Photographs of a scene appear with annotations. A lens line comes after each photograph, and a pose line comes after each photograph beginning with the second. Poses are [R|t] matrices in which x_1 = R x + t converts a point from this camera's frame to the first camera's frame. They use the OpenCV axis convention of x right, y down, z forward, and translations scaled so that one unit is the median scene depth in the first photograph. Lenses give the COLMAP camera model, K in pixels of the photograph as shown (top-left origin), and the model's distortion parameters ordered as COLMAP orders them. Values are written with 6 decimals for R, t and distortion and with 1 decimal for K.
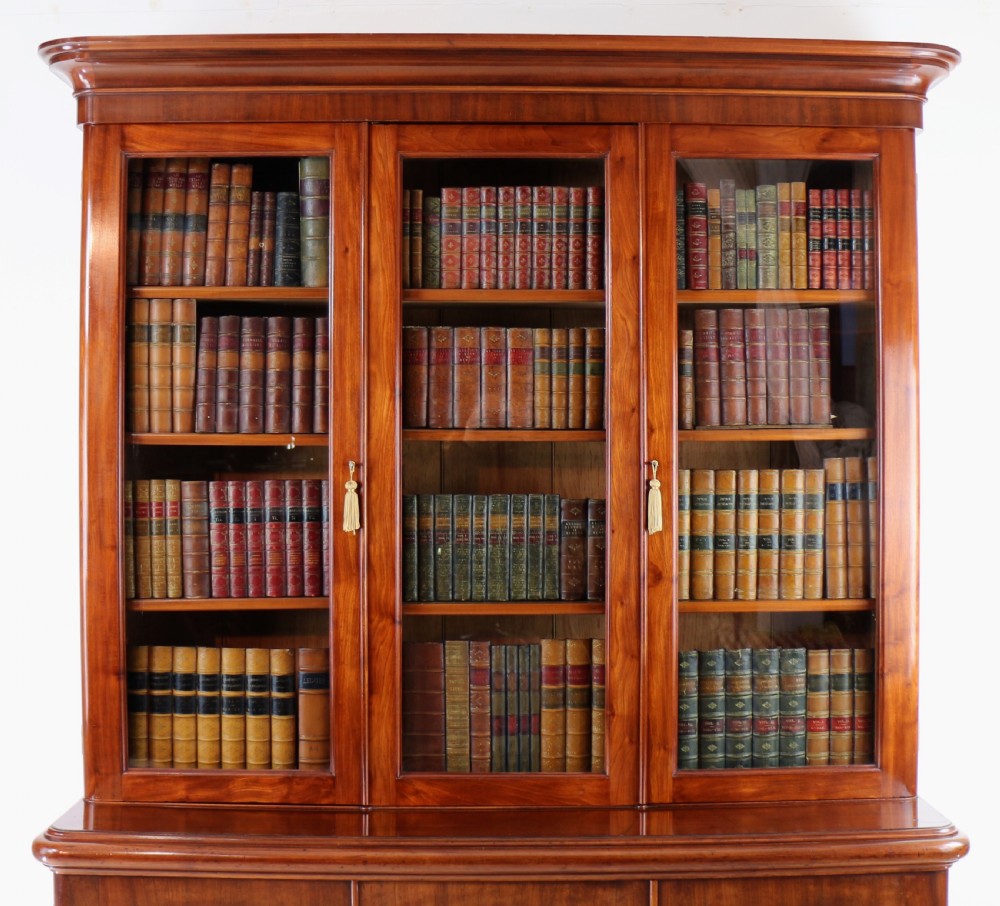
lens RADIAL K [[1371.9, 0, 513.6], [0, 1371.9, 413.2], [0, 0, 1]] dist [-0.130682, -0.002708]
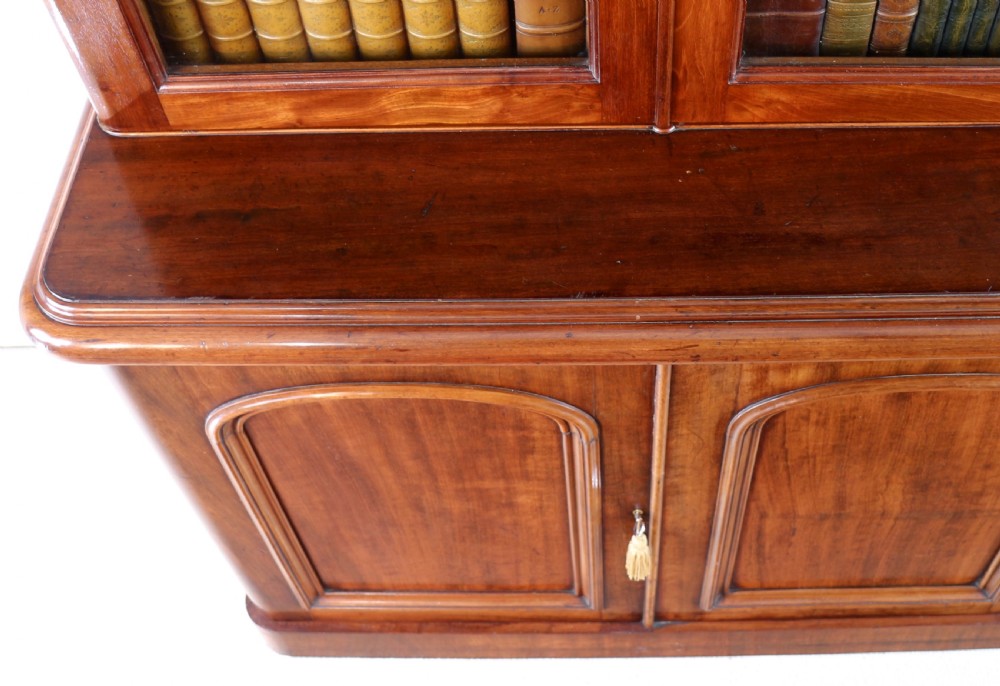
lens RADIAL K [[1224.2, 0, 587.0], [0, 1224.2, 230.2], [0, 0, 1]] dist [-0.155246, 0.037865]
pose [[0.999674, 0.003450, -0.025292, -0.122601], [0.017985, 0.607918, 0.793796, -0.039465], [0.018114, -0.793992, 0.607658, 0.682619]]
